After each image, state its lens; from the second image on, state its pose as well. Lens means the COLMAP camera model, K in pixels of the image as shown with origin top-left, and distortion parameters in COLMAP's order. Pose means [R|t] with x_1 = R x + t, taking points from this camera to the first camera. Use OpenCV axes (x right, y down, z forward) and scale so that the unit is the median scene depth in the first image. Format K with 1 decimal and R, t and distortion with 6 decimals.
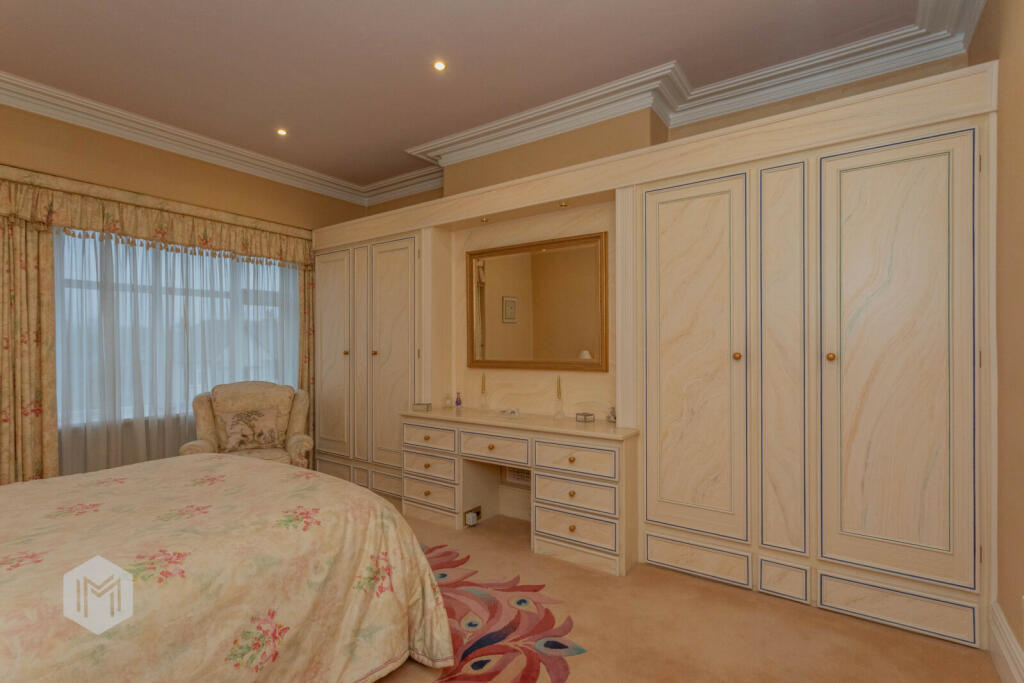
lens RADIAL K [[494.8, 0, 512.0], [0, 494.8, 341.5], [0, 0, 1]] dist [0.003770, 0.001122]
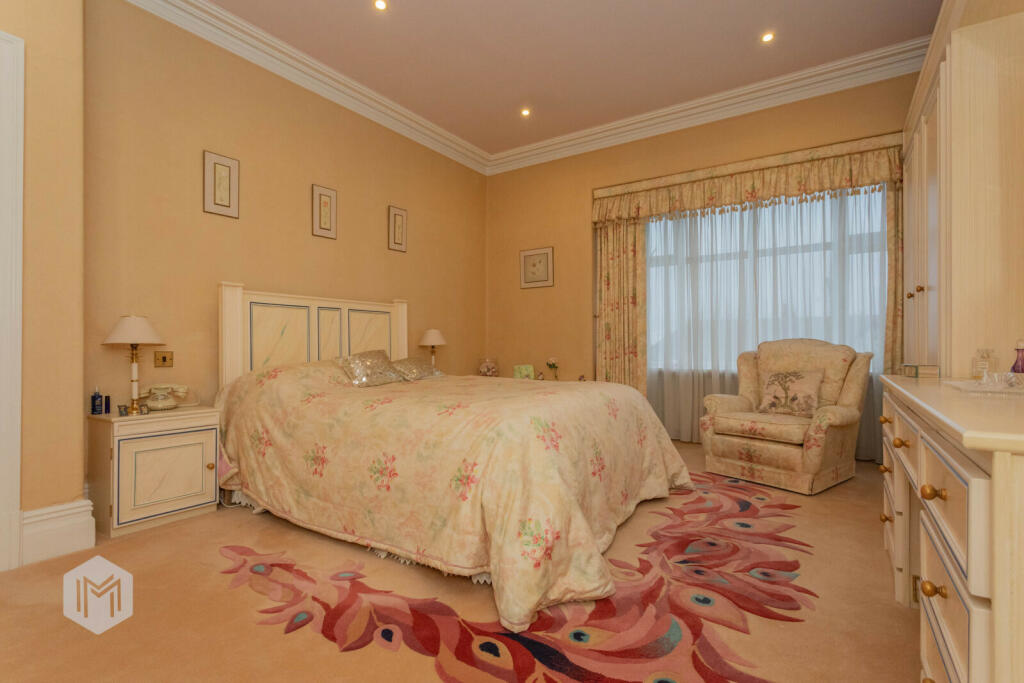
lens RADIAL K [[494.8, 0, 512.0], [0, 494.8, 341.5], [0, 0, 1]] dist [0.003770, 0.001122]
pose [[0.025463, -0.013394, -0.999586, 0.355621], [0.006798, 0.999889, -0.013225, 0.102545], [0.999653, -0.006459, 0.025551, 0.525121]]
